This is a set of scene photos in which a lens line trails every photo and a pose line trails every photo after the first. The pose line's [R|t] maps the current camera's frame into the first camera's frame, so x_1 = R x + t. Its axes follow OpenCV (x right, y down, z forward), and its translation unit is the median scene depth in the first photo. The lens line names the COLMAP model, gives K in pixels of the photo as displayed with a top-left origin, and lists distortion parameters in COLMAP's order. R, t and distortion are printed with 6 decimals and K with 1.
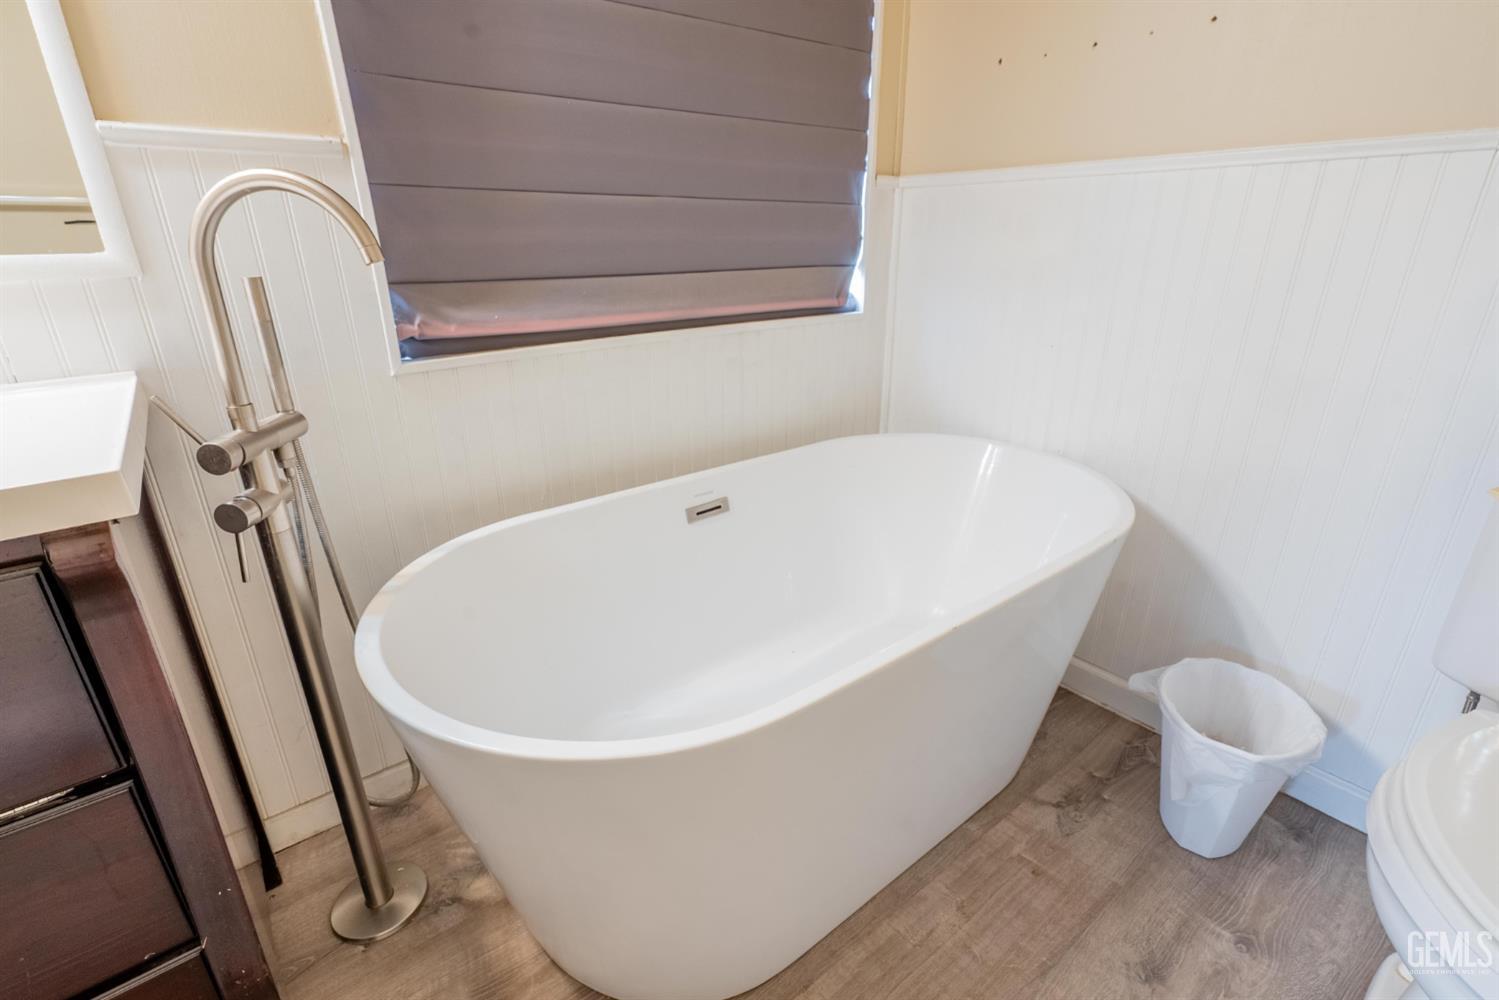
lens RADIAL K [[682.4, 0, 749.5], [0, 682.4, 500.0], [0, 0, 1]] dist [-0.003903, -0.000108]
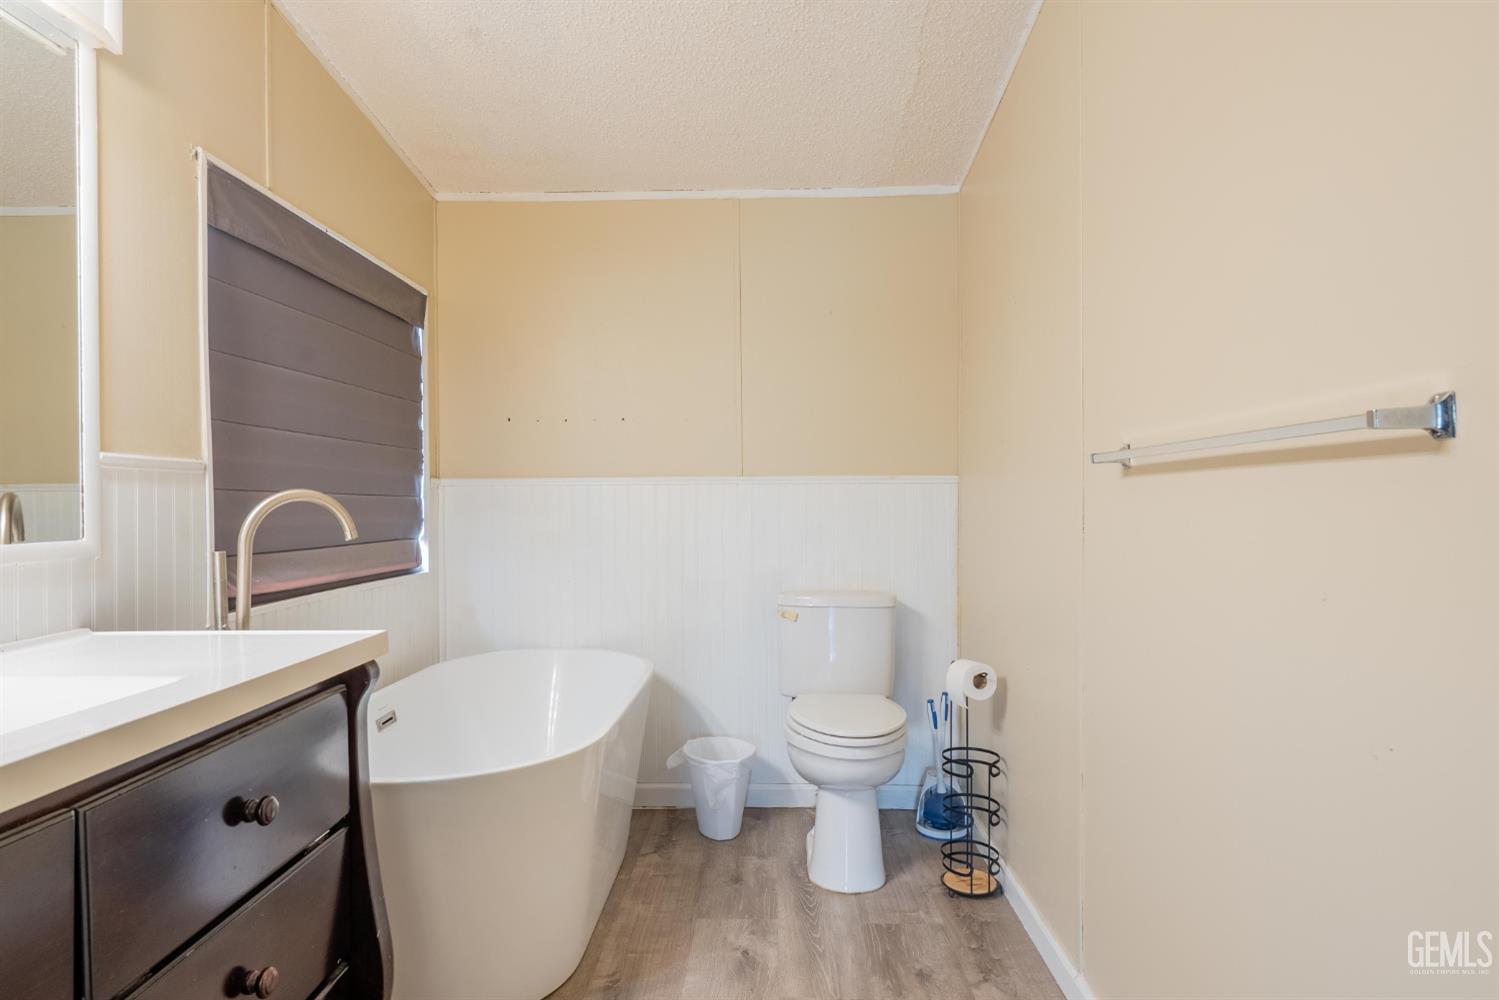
lens RADIAL K [[839.0, 0, 749.5], [0, 839.0, 500.0], [0, 0, 1]] dist [0.000440, -0.000022]
pose [[0.639383, 0.003079, 0.768882, -0.921823], [0.282215, 0.929257, -0.238404, 0.216160], [-0.715223, 0.369422, 0.593282, -0.626471]]
